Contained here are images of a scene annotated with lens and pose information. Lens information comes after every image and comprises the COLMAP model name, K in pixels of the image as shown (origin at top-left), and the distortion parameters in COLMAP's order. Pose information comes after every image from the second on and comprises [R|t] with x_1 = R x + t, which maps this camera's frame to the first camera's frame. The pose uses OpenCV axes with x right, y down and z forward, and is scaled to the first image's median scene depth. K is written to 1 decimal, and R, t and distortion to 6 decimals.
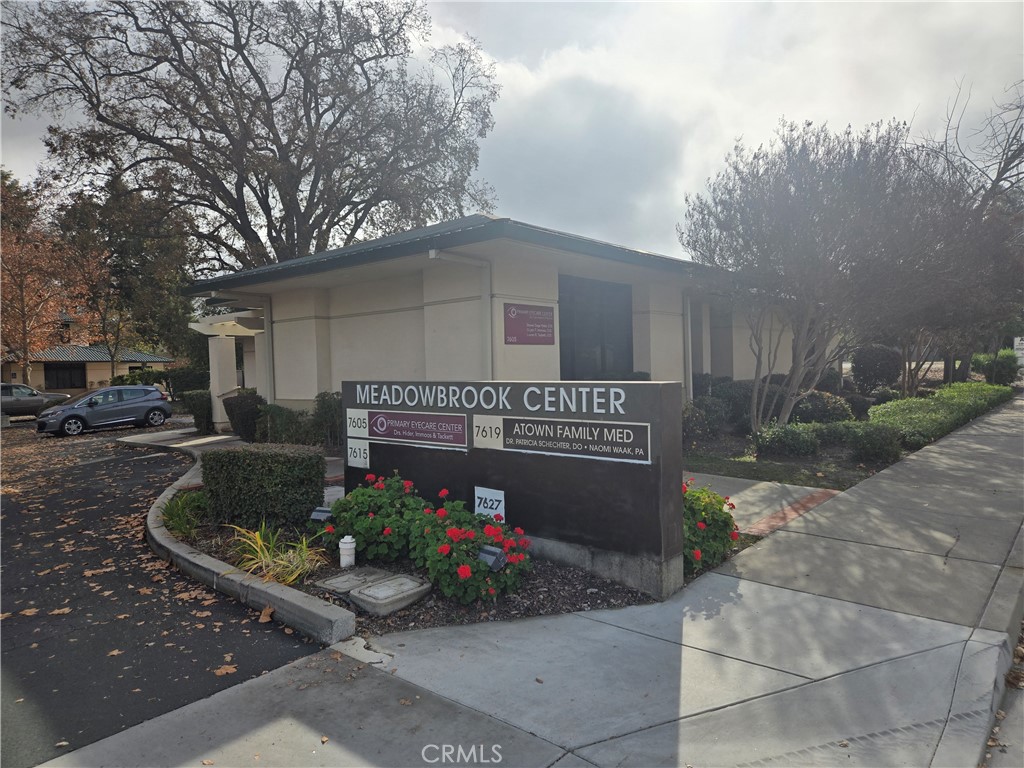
lens RADIAL K [[700.6, 0, 512.0], [0, 700.6, 384.0], [0, 0, 1]] dist [0.061788, -0.006264]
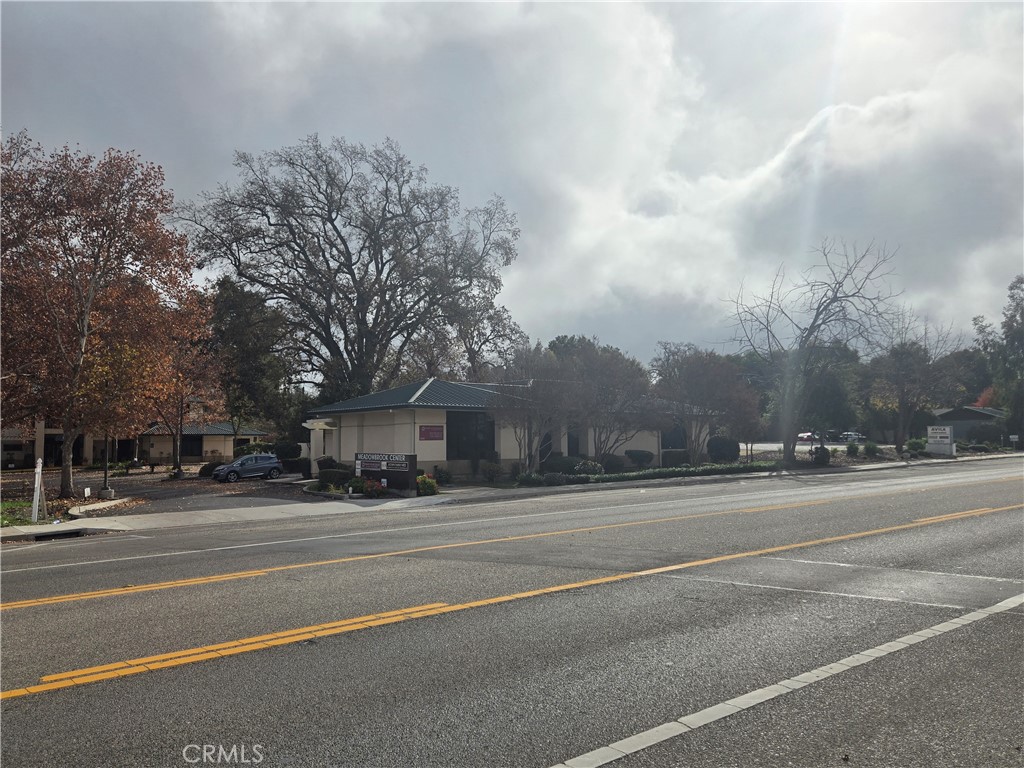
lens RADIAL K [[700.6, 0, 512.0], [0, 700.6, 384.0], [0, 0, 1]] dist [0.061788, -0.006264]
pose [[0.995092, 0.000810, -0.098950, 0.131244], [-0.010776, 0.994906, -0.100227, -0.000717], [0.098365, 0.100802, 0.990032, -0.363828]]
